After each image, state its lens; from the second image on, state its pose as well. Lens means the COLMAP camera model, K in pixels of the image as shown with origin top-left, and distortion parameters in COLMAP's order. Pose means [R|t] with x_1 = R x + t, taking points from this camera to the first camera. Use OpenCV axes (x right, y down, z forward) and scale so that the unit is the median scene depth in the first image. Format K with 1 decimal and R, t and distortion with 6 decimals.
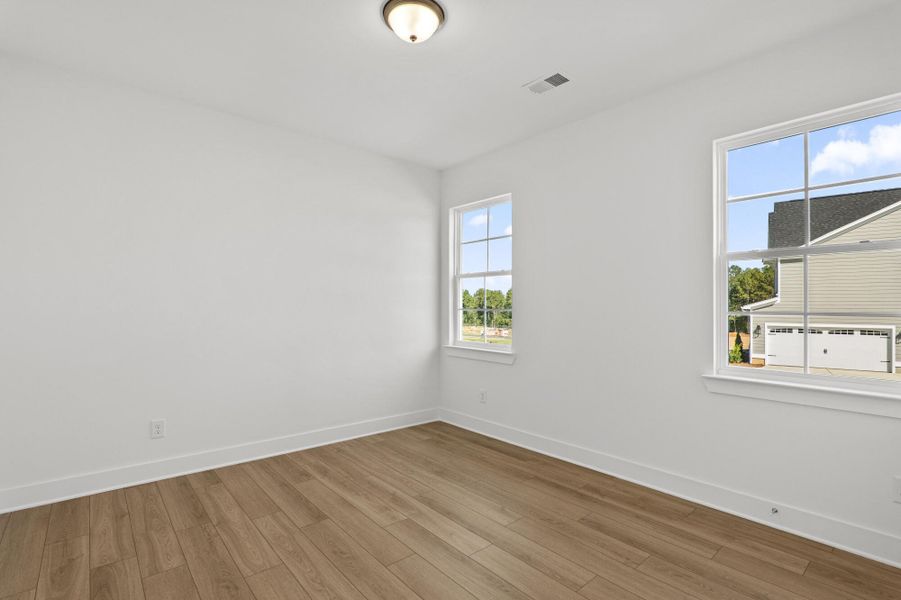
lens RADIAL K [[418.7, 0, 453.0], [0, 418.7, 313.5], [0, 0, 1]] dist [-0.011442, 0.000910]
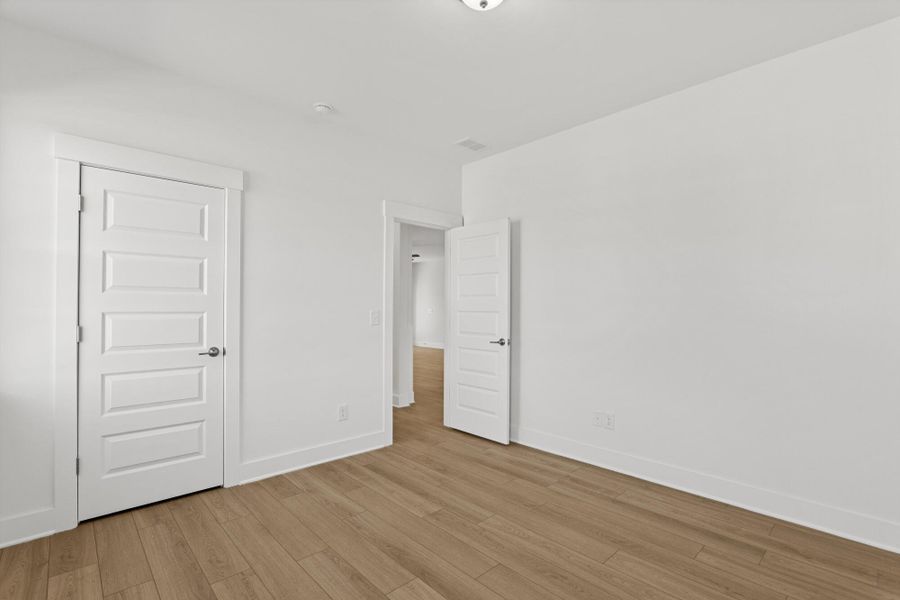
lens RADIAL K [[418.2, 0, 452.5], [0, 418.2, 313.5], [0, 0, 1]] dist [-0.011442, 0.000910]
pose [[-0.999638, -0.008369, -0.025578, -0.013101], [-0.008622, 0.999915, 0.009777, -0.010806], [0.025494, 0.009994, -0.999625, 1.953748]]
